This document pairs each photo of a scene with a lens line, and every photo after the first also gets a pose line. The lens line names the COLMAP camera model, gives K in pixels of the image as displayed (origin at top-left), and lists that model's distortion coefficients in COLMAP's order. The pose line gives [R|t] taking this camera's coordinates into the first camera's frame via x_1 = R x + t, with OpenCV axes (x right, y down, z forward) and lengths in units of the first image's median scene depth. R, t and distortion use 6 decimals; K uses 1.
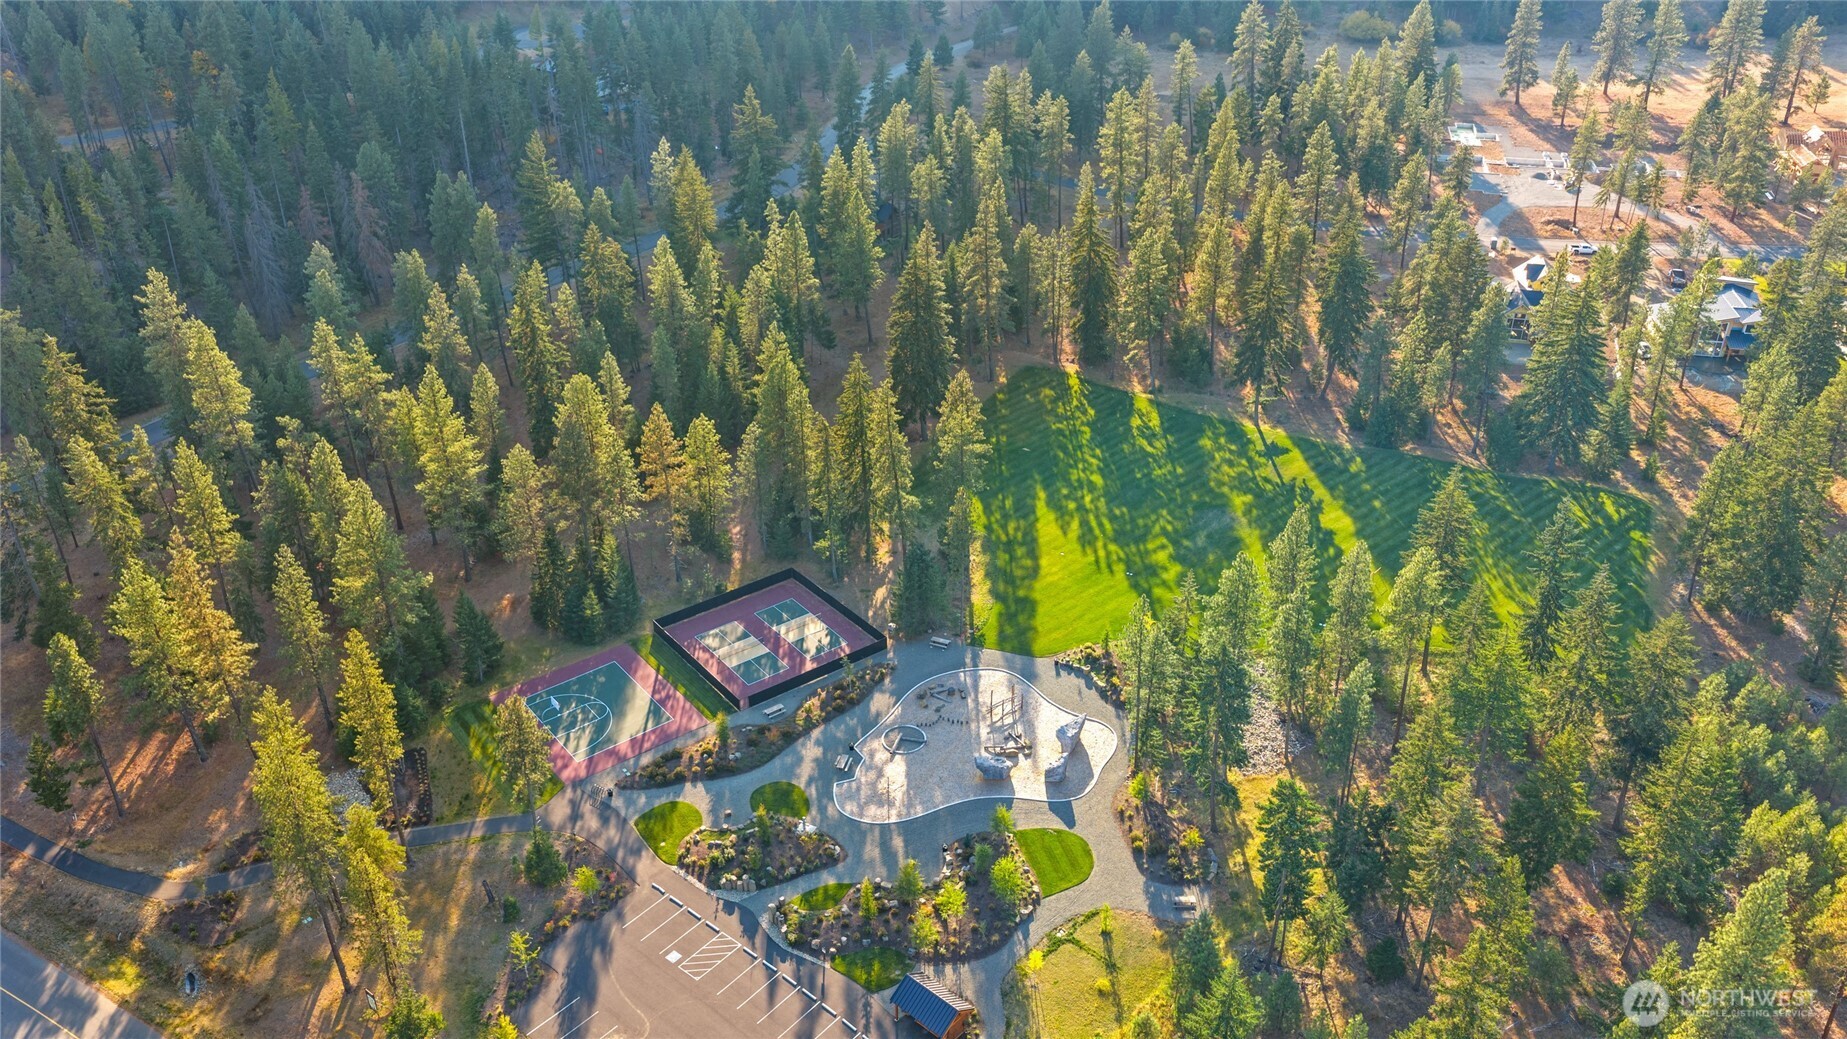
lens RADIAL K [[1498.4, 0, 926.7], [0, 1498.4, 513.4], [0, 0, 1]] dist [0.052885, -0.072823]
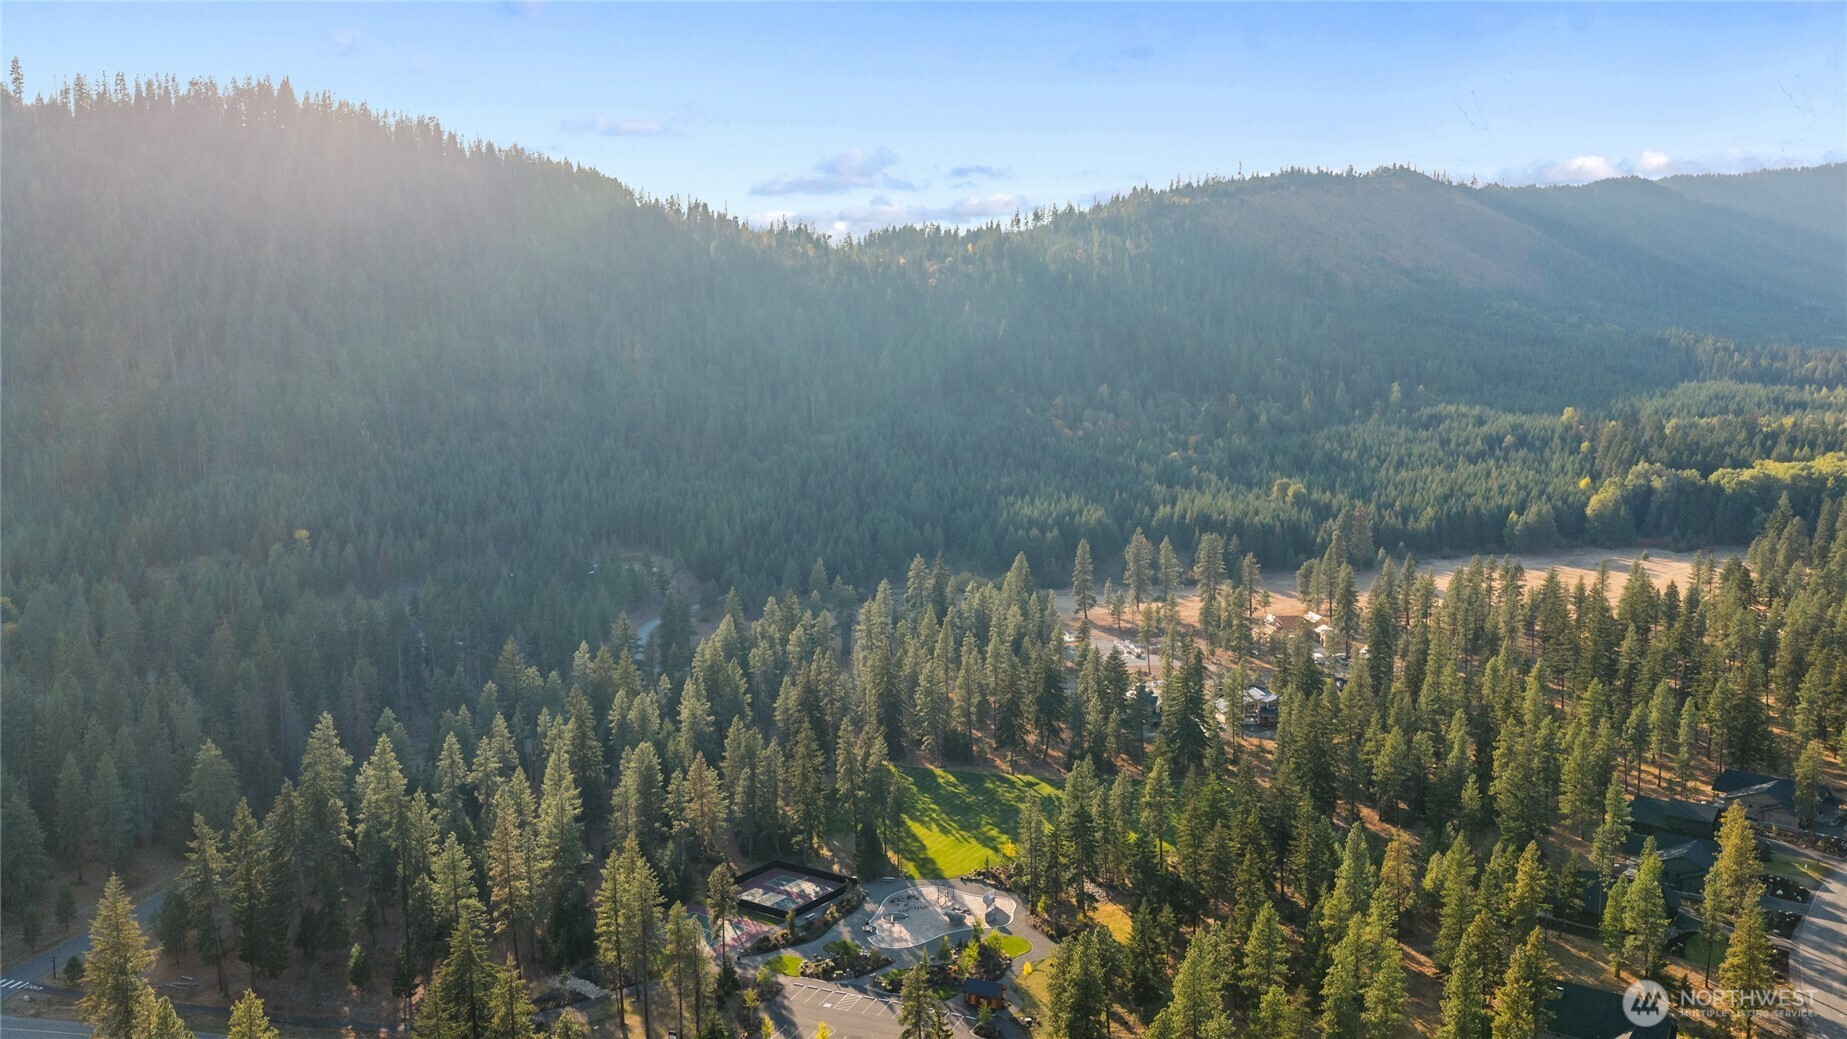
lens RADIAL K [[1498.4, 0, 926.7], [0, 1498.4, 513.4], [0, 0, 1]] dist [0.052885, -0.072823]
pose [[0.949757, -0.037576, 0.310725, -0.352388], [0.159646, 0.912072, -0.377675, 0.275624], [-0.269212, 0.408305, 0.872245, -0.469556]]
